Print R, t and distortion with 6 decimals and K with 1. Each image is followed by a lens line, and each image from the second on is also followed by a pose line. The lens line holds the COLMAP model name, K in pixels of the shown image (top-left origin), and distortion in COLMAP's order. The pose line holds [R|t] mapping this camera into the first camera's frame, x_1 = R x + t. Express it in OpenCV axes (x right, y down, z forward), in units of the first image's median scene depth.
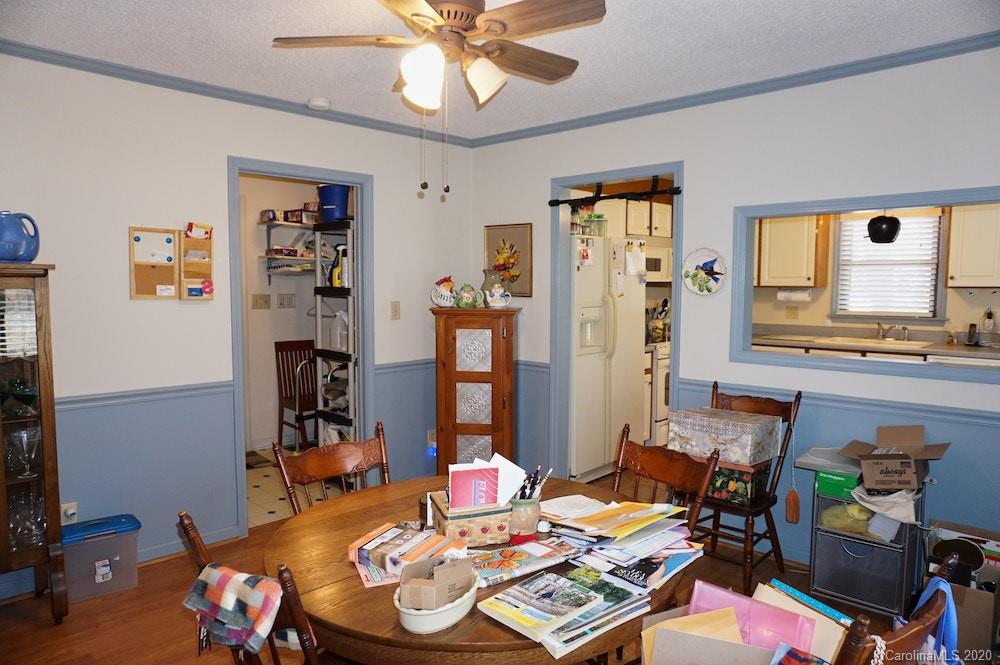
lens RADIAL K [[666.0, 0, 502.3], [0, 666.0, 334.3], [0, 0, 1]] dist [-0.049147, 0.034280]
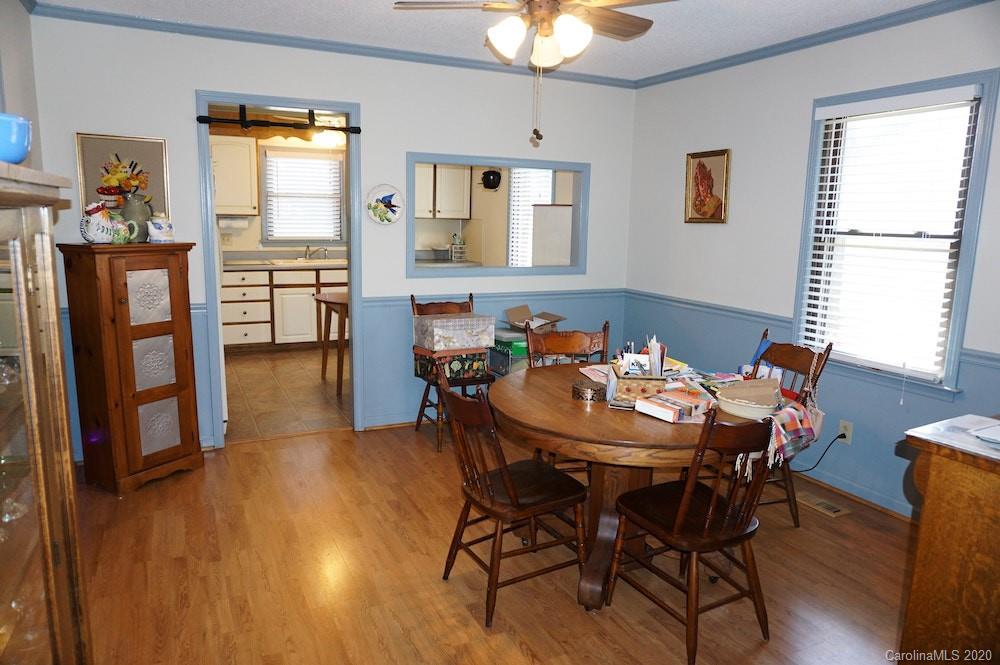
lens RADIAL K [[666.0, 0, 496.2], [0, 666.0, 339.7], [0, 0, 1]] dist [-0.049147, 0.034280]
pose [[0.347020, -0.166169, 0.923019, -0.597208], [0.053727, 0.986085, 0.157324, -0.025503], [-0.936318, -0.005004, 0.351119, 0.313576]]
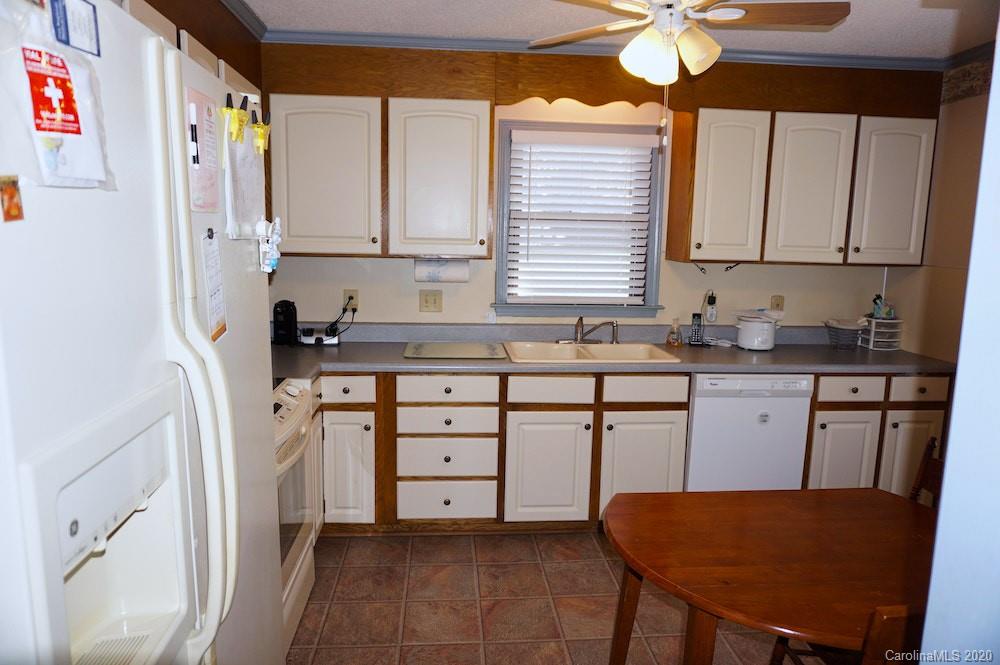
lens RADIAL K [[666.0, 0, 500.1], [0, 666.0, 337.5], [0, 0, 1]] dist [-0.049147, 0.034280]
pose [[0.664345, -0.100354, 0.740659, 0.081191], [0.043755, 0.994468, 0.095496, -0.077168], [-0.746144, -0.031034, 0.665060, 0.827276]]
